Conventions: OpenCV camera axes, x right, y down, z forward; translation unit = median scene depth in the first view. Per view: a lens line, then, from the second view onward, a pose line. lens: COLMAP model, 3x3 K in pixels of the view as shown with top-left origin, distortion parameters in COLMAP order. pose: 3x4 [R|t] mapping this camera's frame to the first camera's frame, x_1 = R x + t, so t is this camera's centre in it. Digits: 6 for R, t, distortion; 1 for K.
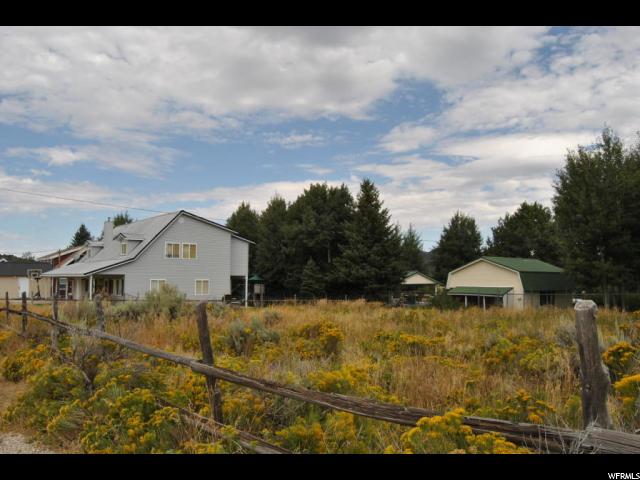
lens RADIAL K [[513.8, 0, 326.0], [0, 513.8, 239.9], [0, 0, 1]] dist [-0.069732, 0.009015]
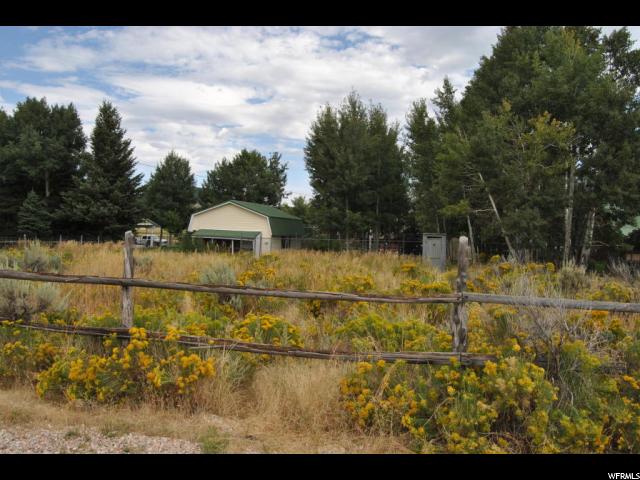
lens RADIAL K [[513.8, 0, 324.3], [0, 513.8, 240.6], [0, 0, 1]] dist [-0.069732, 0.009015]
pose [[0.789172, 0.010250, 0.614087, -0.151410], [-0.080315, 0.992997, 0.086638, 0.009517], [-0.608898, -0.117693, 0.784469, 0.090776]]
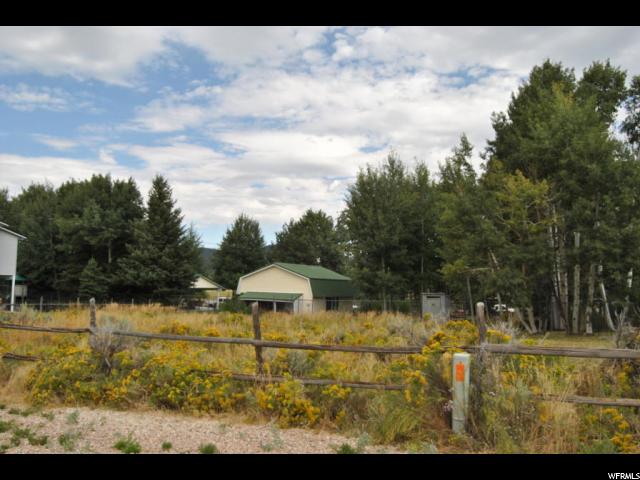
lens RADIAL K [[584.7, 0, 326.1], [0, 584.7, 242.1], [0, 0, 1]] dist [-0.064442, 0.000000]
pose [[0.906337, 0.047427, 0.419886, -0.085294], [-0.050753, 0.998706, -0.003253, -0.008811], [-0.419497, -0.018363, 0.907571, -0.091541]]
